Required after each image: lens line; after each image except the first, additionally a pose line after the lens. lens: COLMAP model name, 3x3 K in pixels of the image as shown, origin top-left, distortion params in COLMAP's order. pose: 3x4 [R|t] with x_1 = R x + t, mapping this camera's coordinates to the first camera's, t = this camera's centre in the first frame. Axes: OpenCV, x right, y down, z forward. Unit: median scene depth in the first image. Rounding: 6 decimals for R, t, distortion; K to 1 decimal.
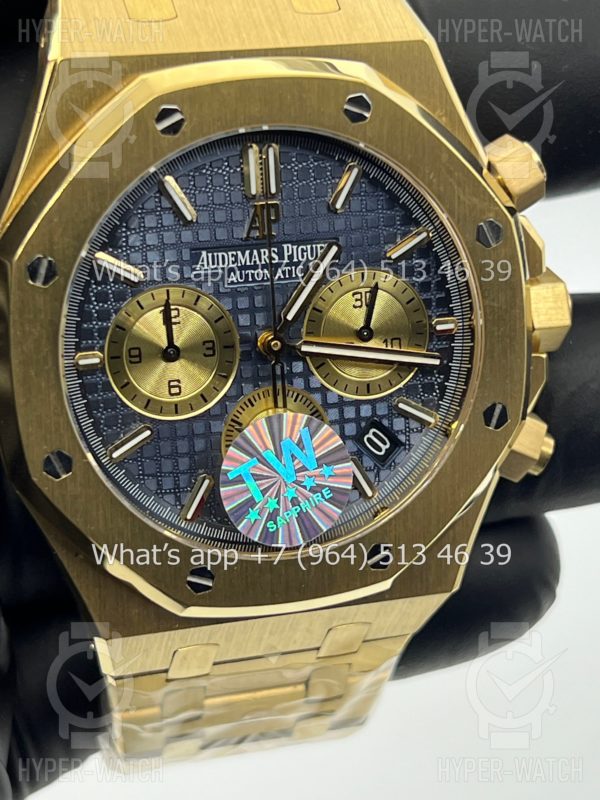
lens RADIAL K [[1864.5, 0, 296.9], [0, 1864.5, 399.6], [0, 0, 1]] dist [0.181214, 0.000000]
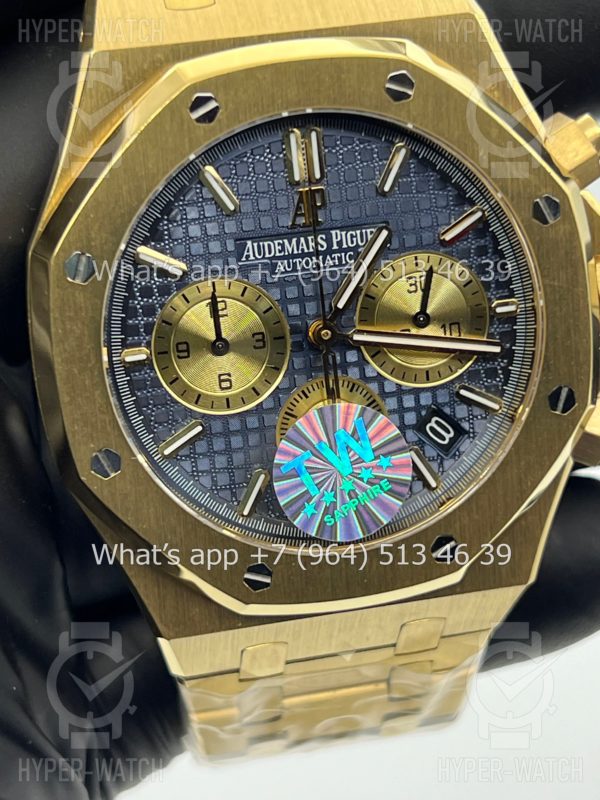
lens RADIAL K [[1864.5, 0, 298.4], [0, 1864.5, 403.3], [0, 0, 1]] dist [0.181214, 0.000000]
pose [[0.993343, -0.033445, -0.110230, 0.080115], [0.033461, 0.999439, -0.001712, 0.007984], [0.110225, -0.001987, 0.993905, 0.029733]]
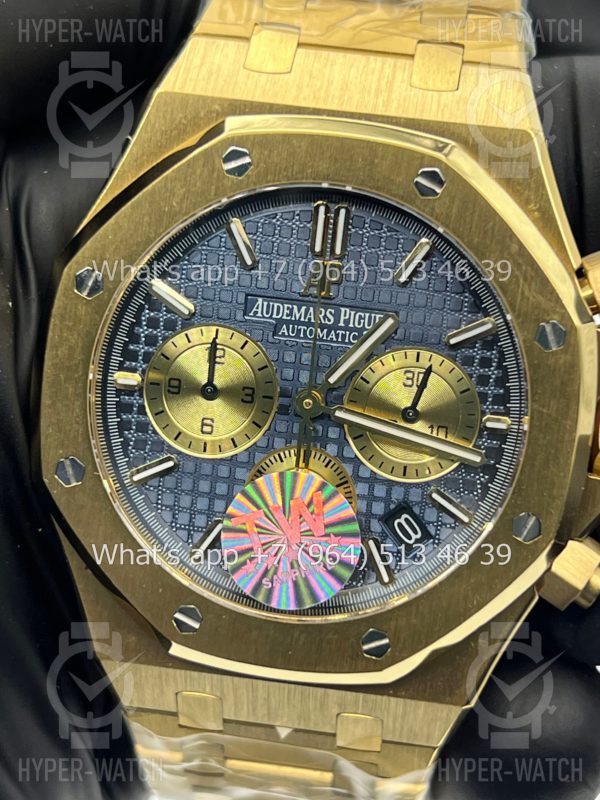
lens RADIAL K [[1864.5, 0, 306.2], [0, 1864.5, 404.3], [0, 0, 1]] dist [0.181214, 0.000000]
pose [[0.919539, 0.189823, -0.344117, 0.326672], [-0.222924, 0.973053, -0.058932, 0.029561], [0.323657, 0.130902, 0.937076, 0.071992]]
